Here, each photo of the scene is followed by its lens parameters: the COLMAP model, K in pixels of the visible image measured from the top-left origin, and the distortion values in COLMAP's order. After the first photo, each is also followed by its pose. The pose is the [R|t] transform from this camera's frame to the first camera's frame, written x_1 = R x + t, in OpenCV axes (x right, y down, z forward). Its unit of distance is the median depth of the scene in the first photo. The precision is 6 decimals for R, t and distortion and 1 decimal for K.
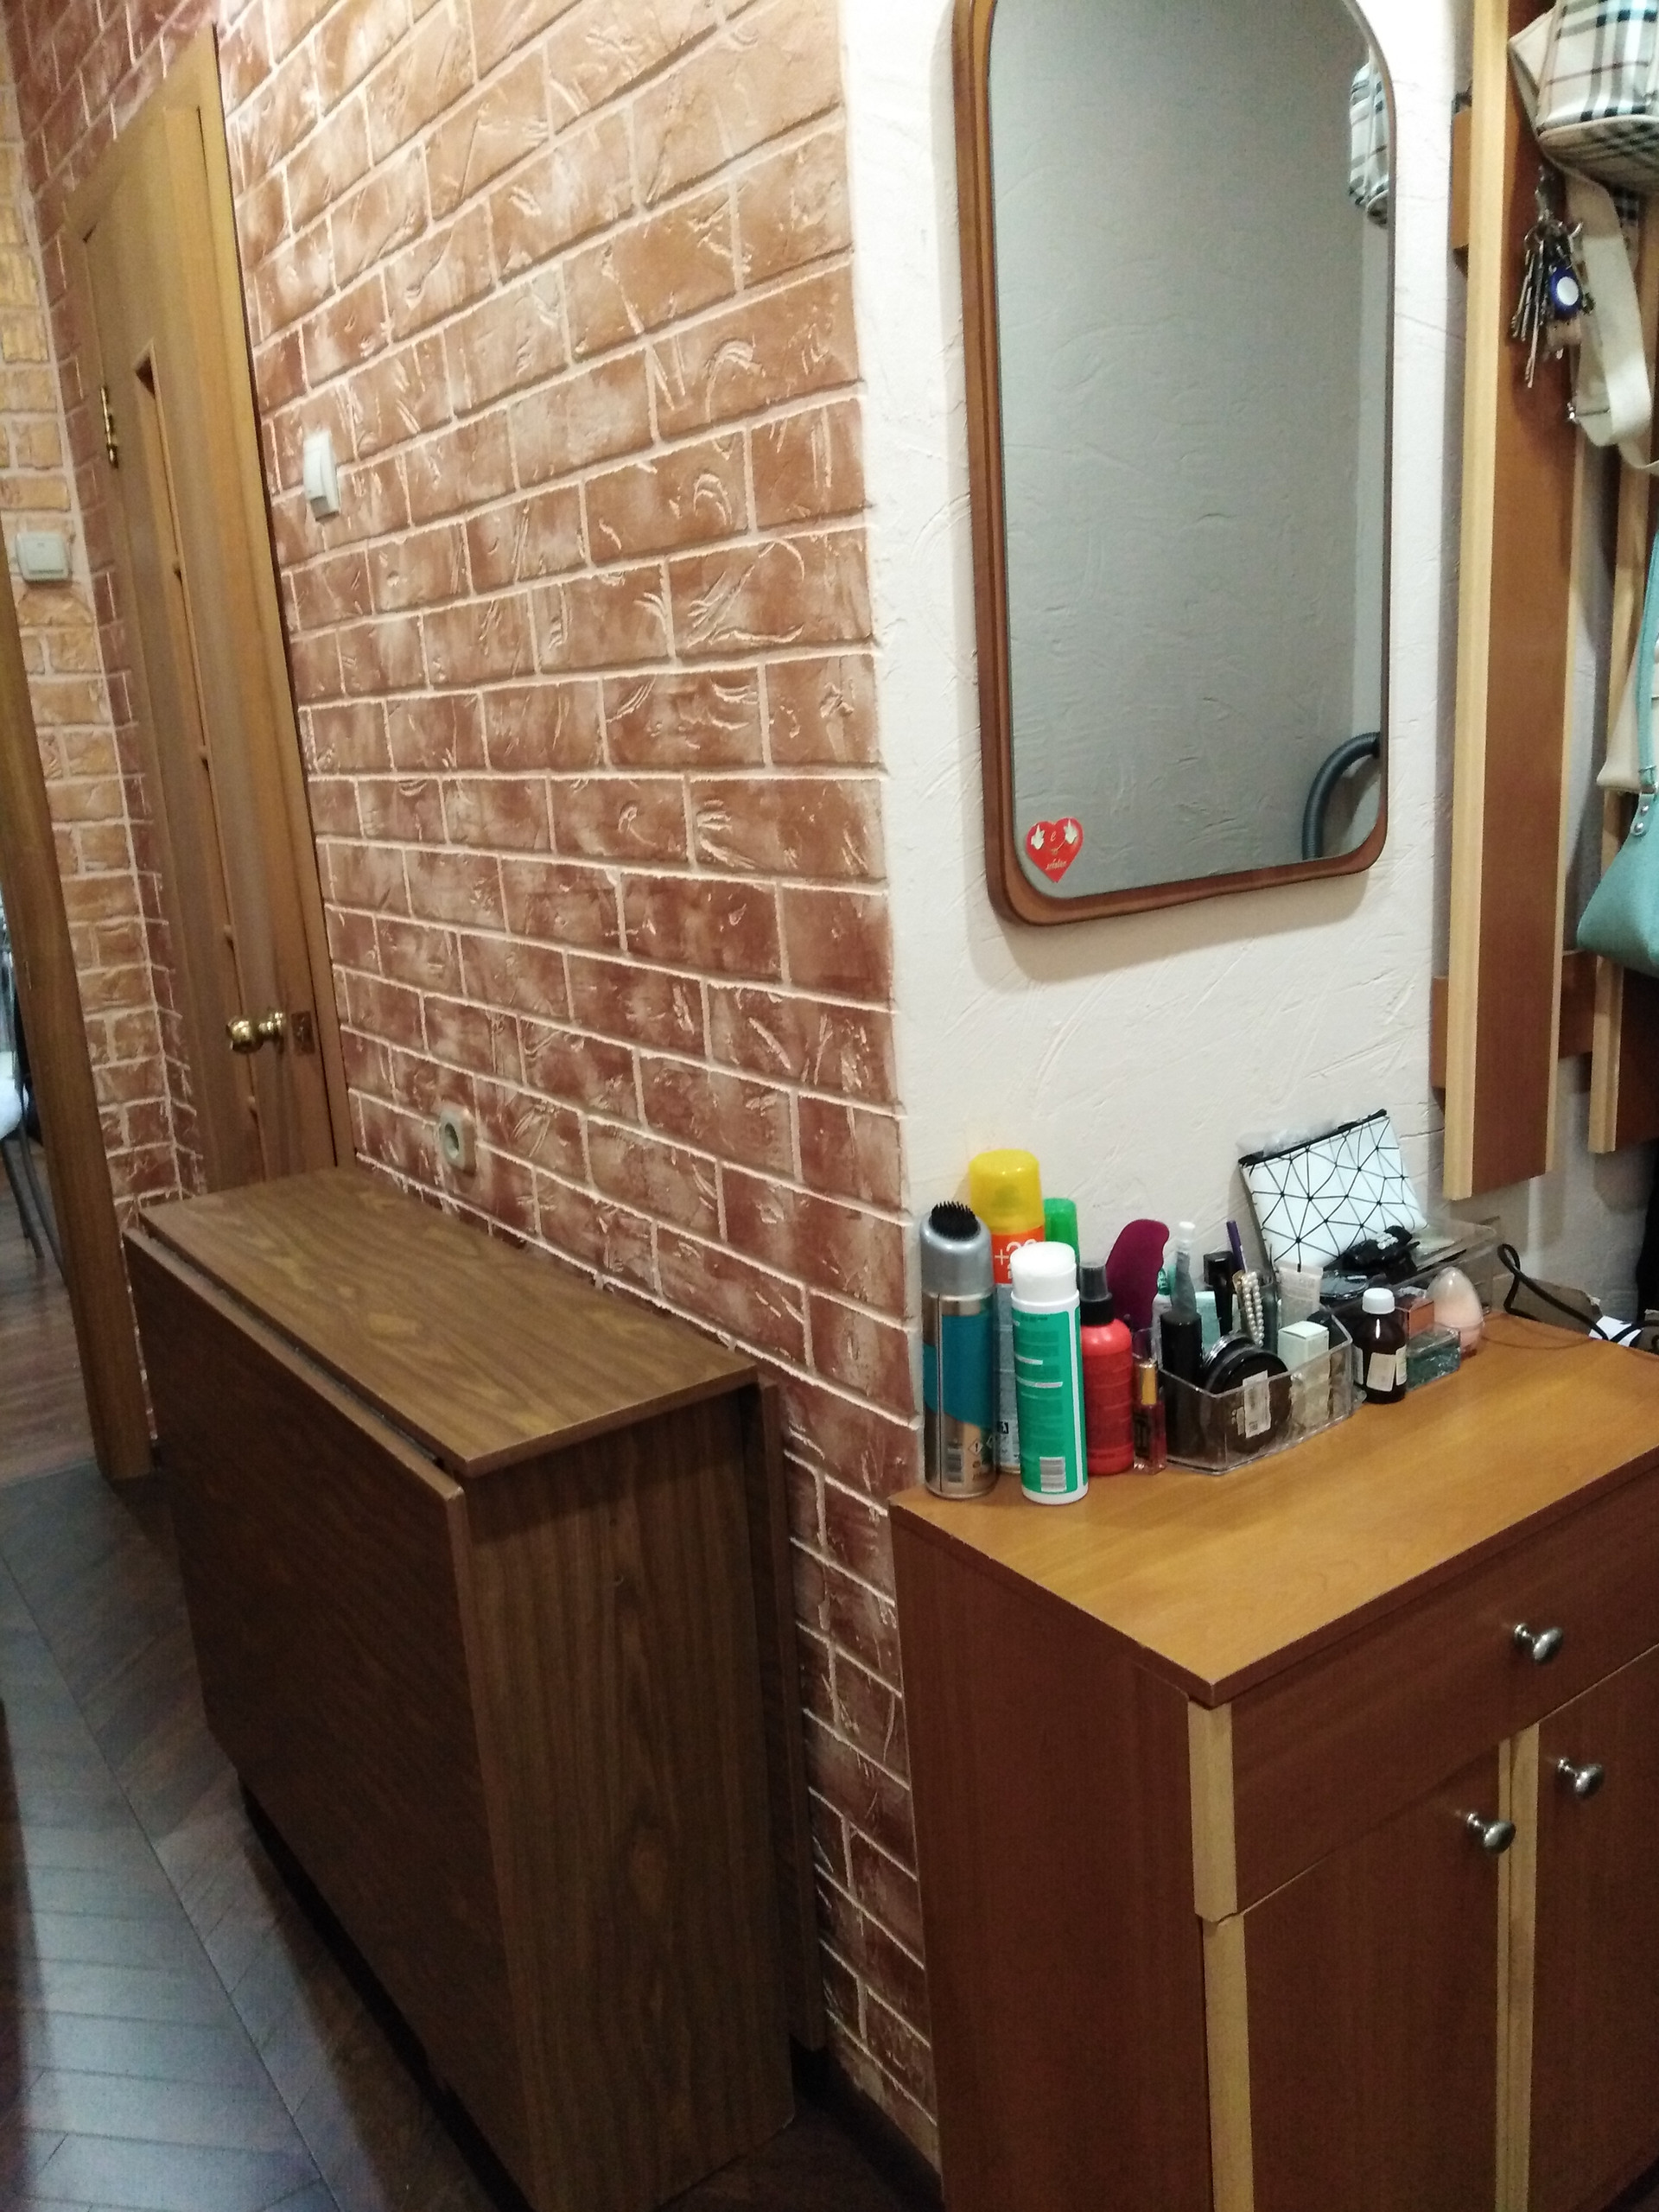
lens RADIAL K [[1698.3, 0, 846.0], [0, 1698.3, 1106.4], [0, 0, 1]] dist [0.020119, -0.040556]
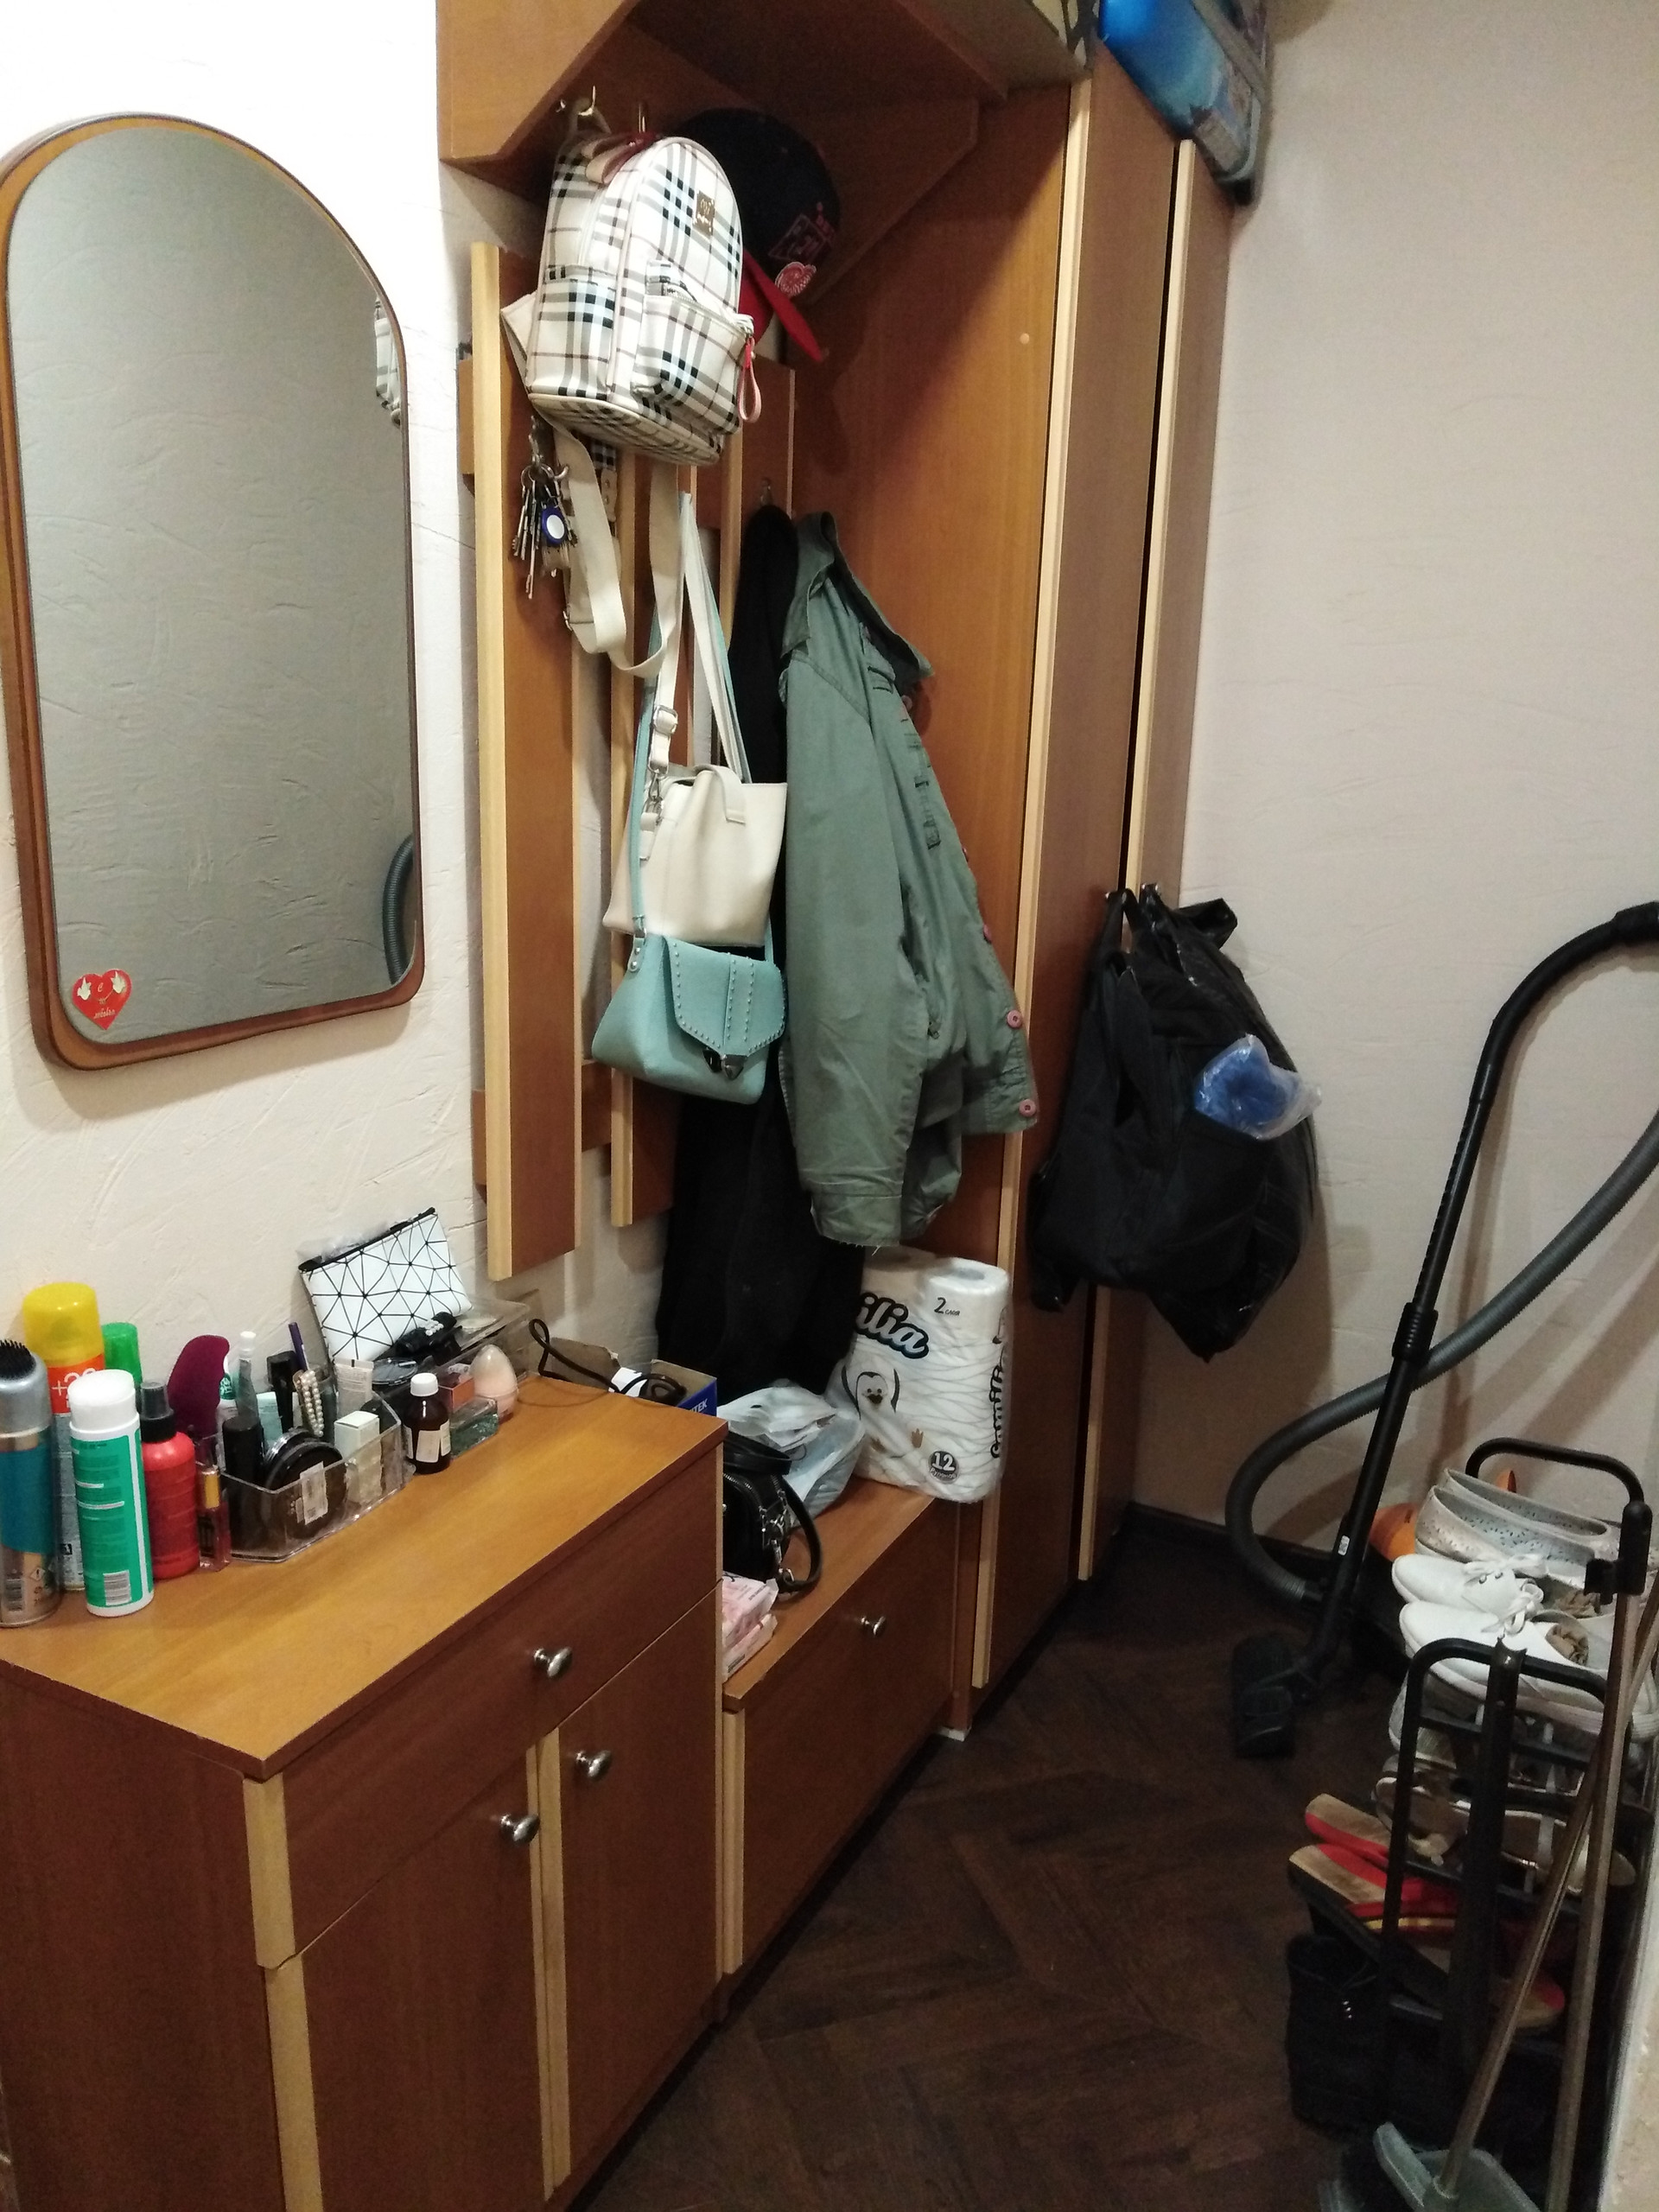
lens RADIAL K [[1698.3, 0, 846.0], [0, 1698.3, 1106.4], [0, 0, 1]] dist [0.020119, -0.040556]
pose [[0.876640, -0.027910, 0.480337, 0.015183], [0.029807, 0.999549, 0.003679, -0.066373], [-0.480223, 0.011093, 0.877076, -0.141134]]
